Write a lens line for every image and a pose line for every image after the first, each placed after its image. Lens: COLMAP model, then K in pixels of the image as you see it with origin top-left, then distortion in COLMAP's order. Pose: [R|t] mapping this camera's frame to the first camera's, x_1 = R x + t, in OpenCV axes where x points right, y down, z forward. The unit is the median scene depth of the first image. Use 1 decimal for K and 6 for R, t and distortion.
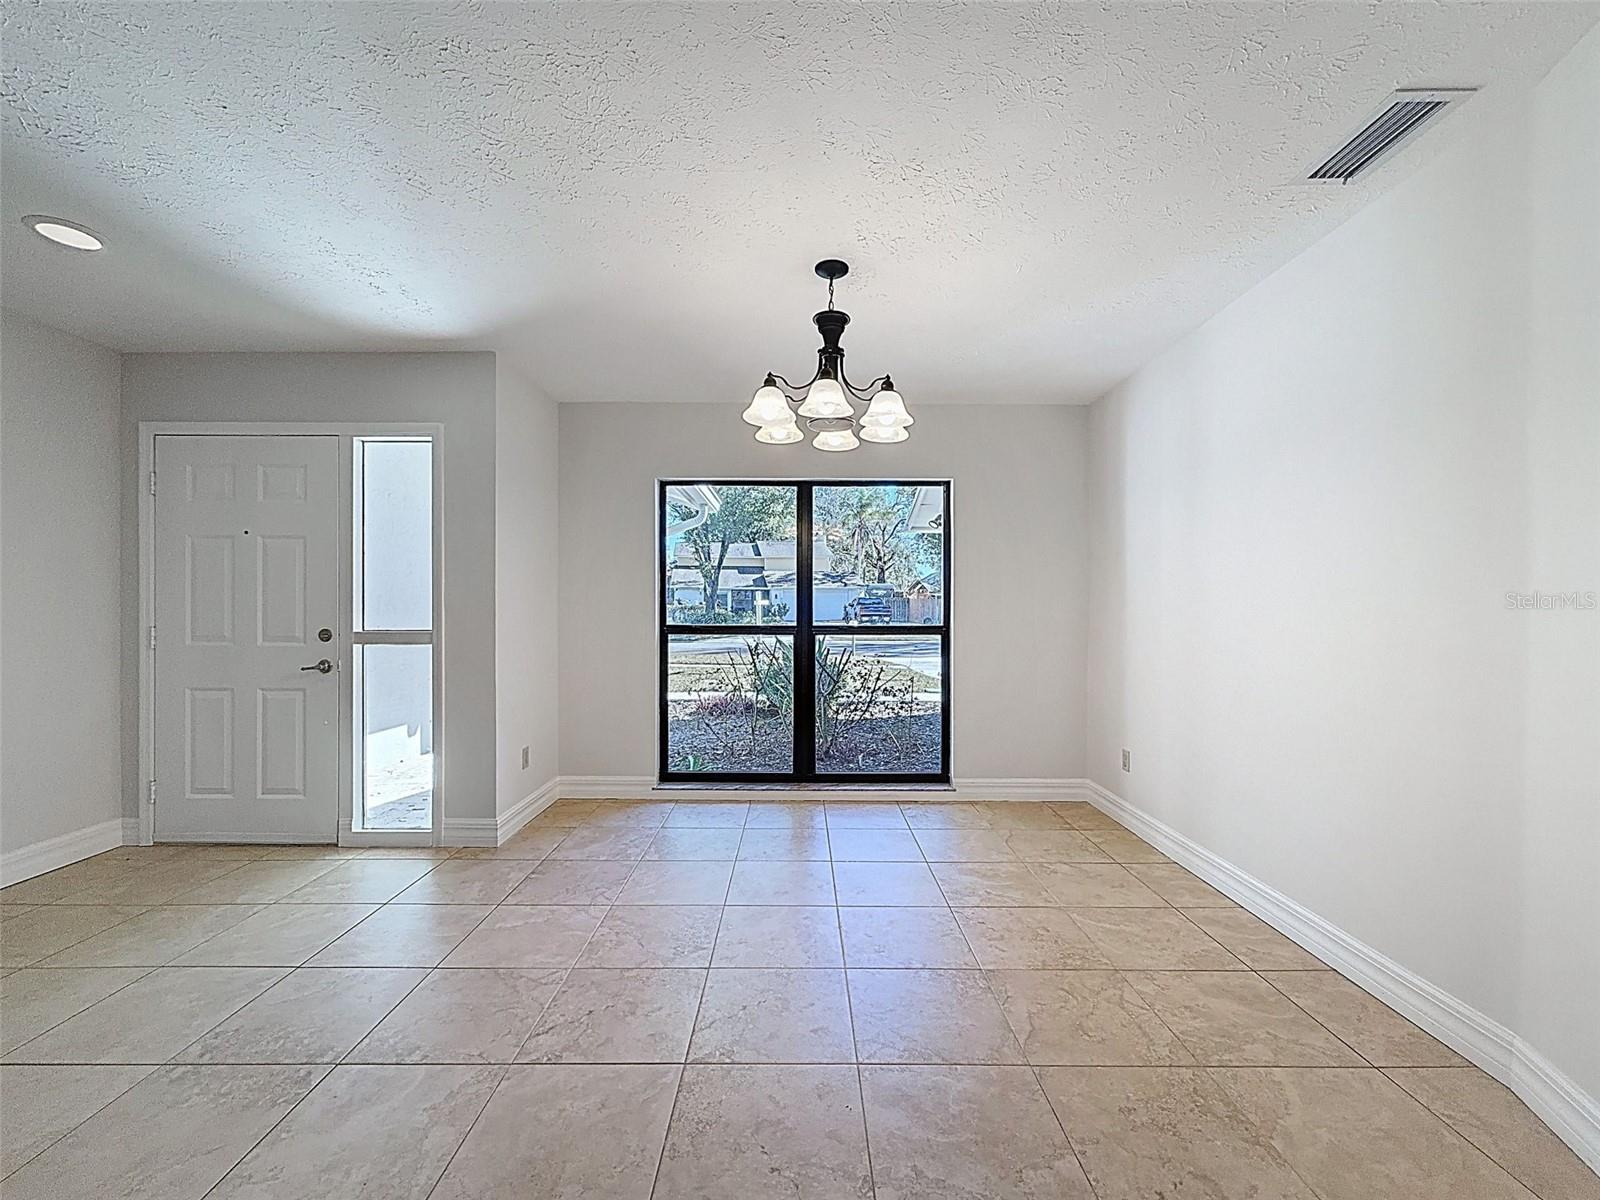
lens RADIAL K [[639.4, 0, 800.0], [0, 639.4, 600.0], [0, 0, 1]] dist [-0.000639, 0.000222]
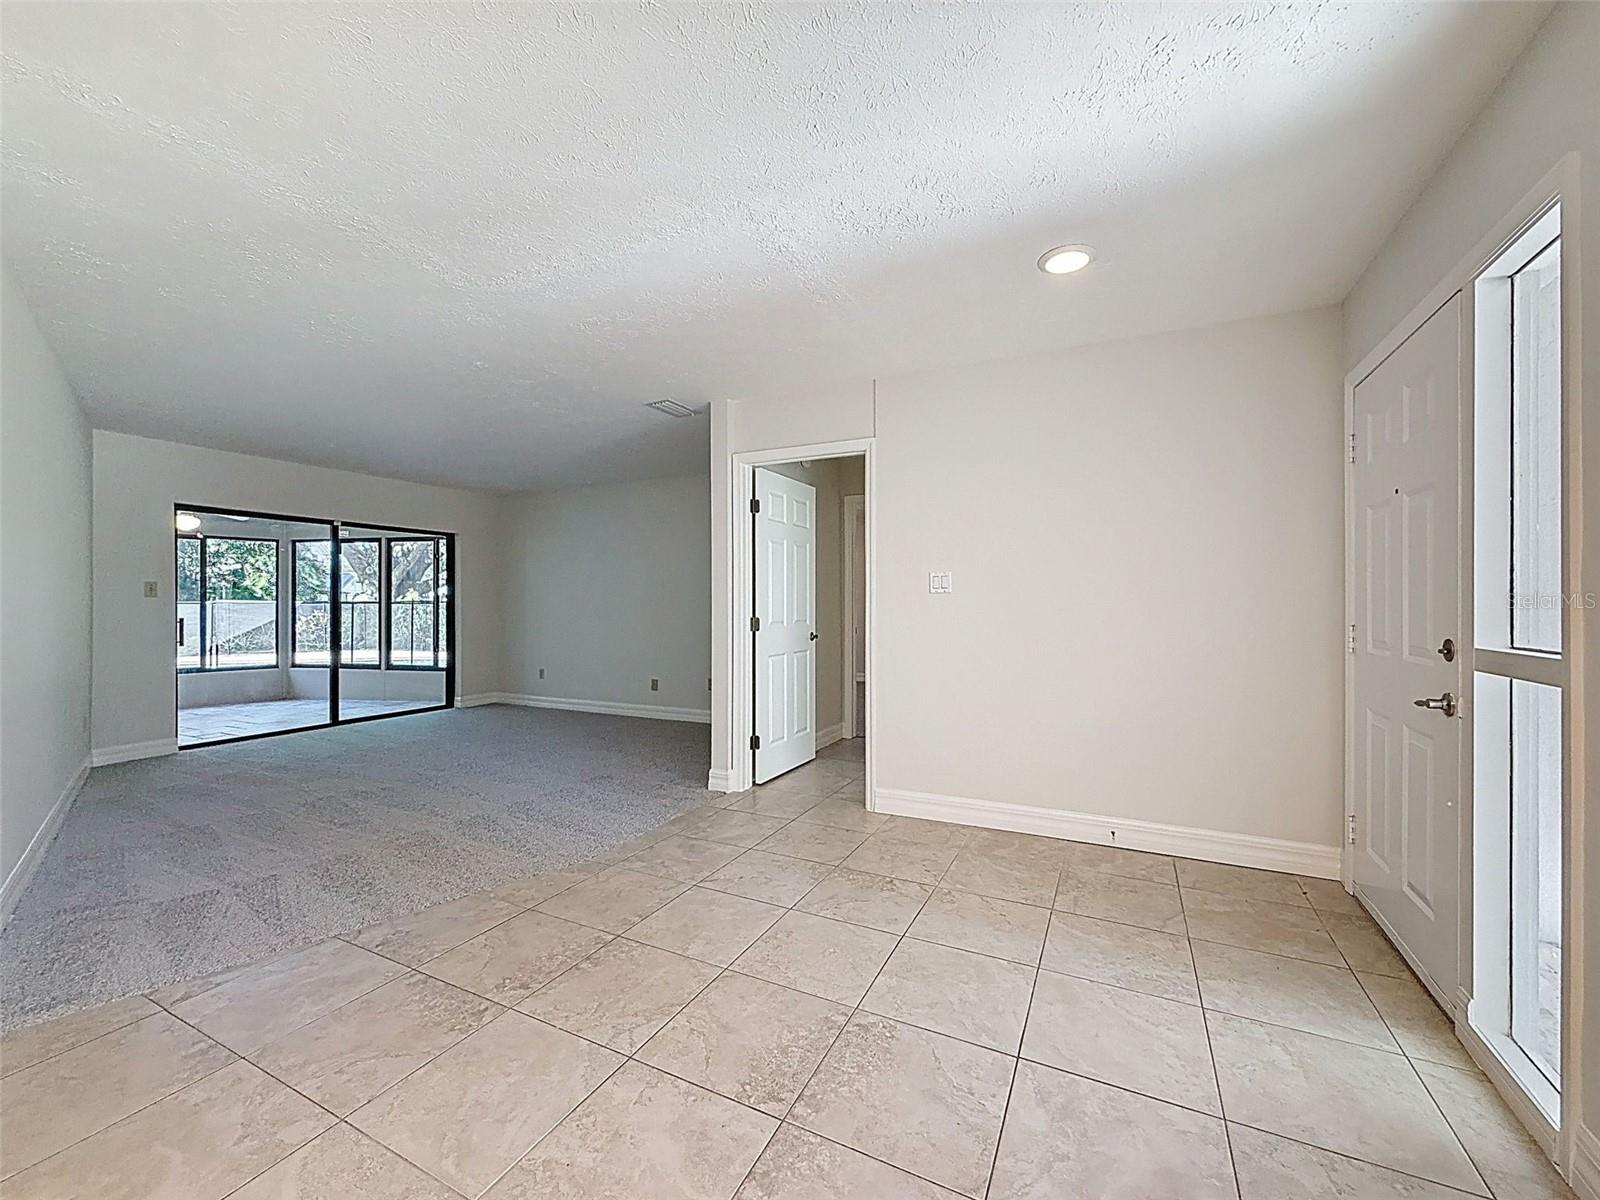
lens RADIAL K [[639.4, 0, 800.0], [0, 639.4, 600.0], [0, 0, 1]] dist [-0.000639, 0.000222]
pose [[-0.450791, -0.004424, -0.892618, 0.027271], [0.007967, 0.999928, -0.008980, 0.011125], [0.892594, -0.011160, -0.450724, 0.750583]]
